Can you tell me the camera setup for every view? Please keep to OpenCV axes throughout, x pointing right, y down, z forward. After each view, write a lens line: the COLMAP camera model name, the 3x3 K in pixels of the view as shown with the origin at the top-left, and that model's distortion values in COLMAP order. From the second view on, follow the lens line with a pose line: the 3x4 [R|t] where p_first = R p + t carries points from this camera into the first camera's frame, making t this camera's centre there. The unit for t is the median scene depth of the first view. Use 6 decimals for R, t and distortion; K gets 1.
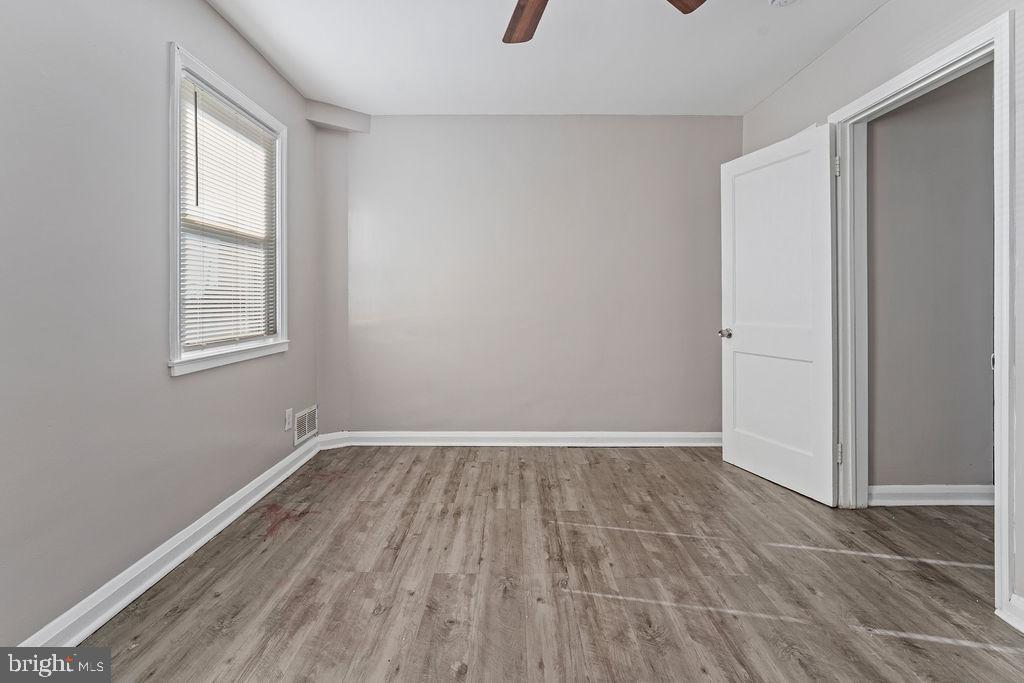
lens RADIAL K [[453.0, 0, 530.6], [0, 453.0, 300.3], [0, 0, 1]] dist [-0.000936, -0.000623]
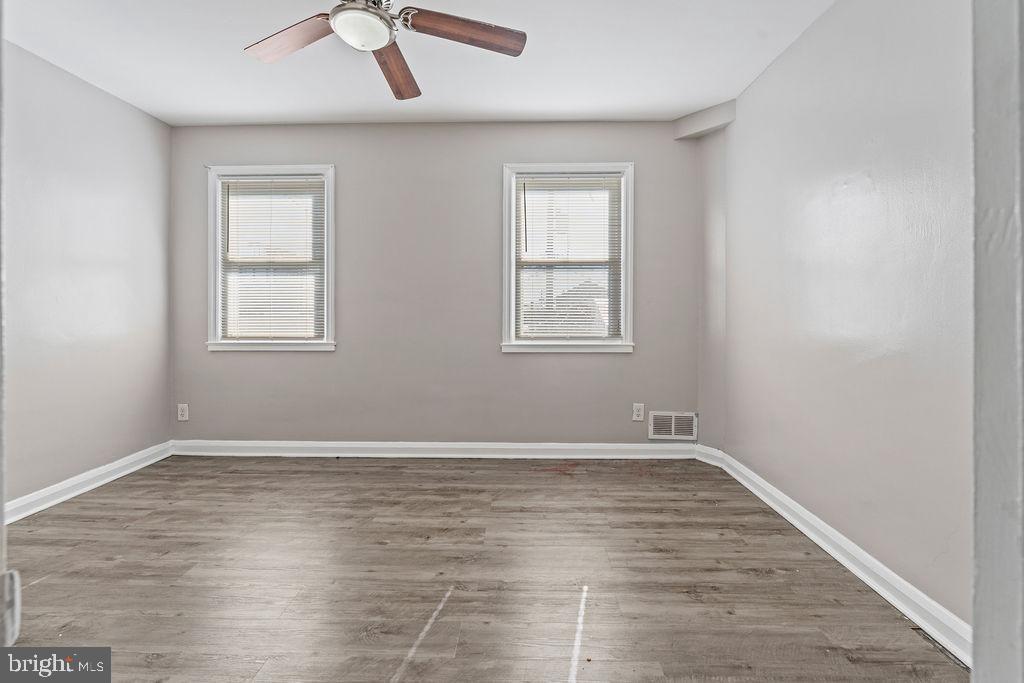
lens RADIAL K [[511.6, 0, 528.7], [0, 511.6, 307.8], [0, 0, 1]] dist [0.012149, -0.003842]
pose [[-0.051443, 0.002882, -0.998672, 0.978834], [-0.003214, 0.999990, 0.003051, -0.009818], [0.998671, 0.003367, -0.051433, 0.969073]]
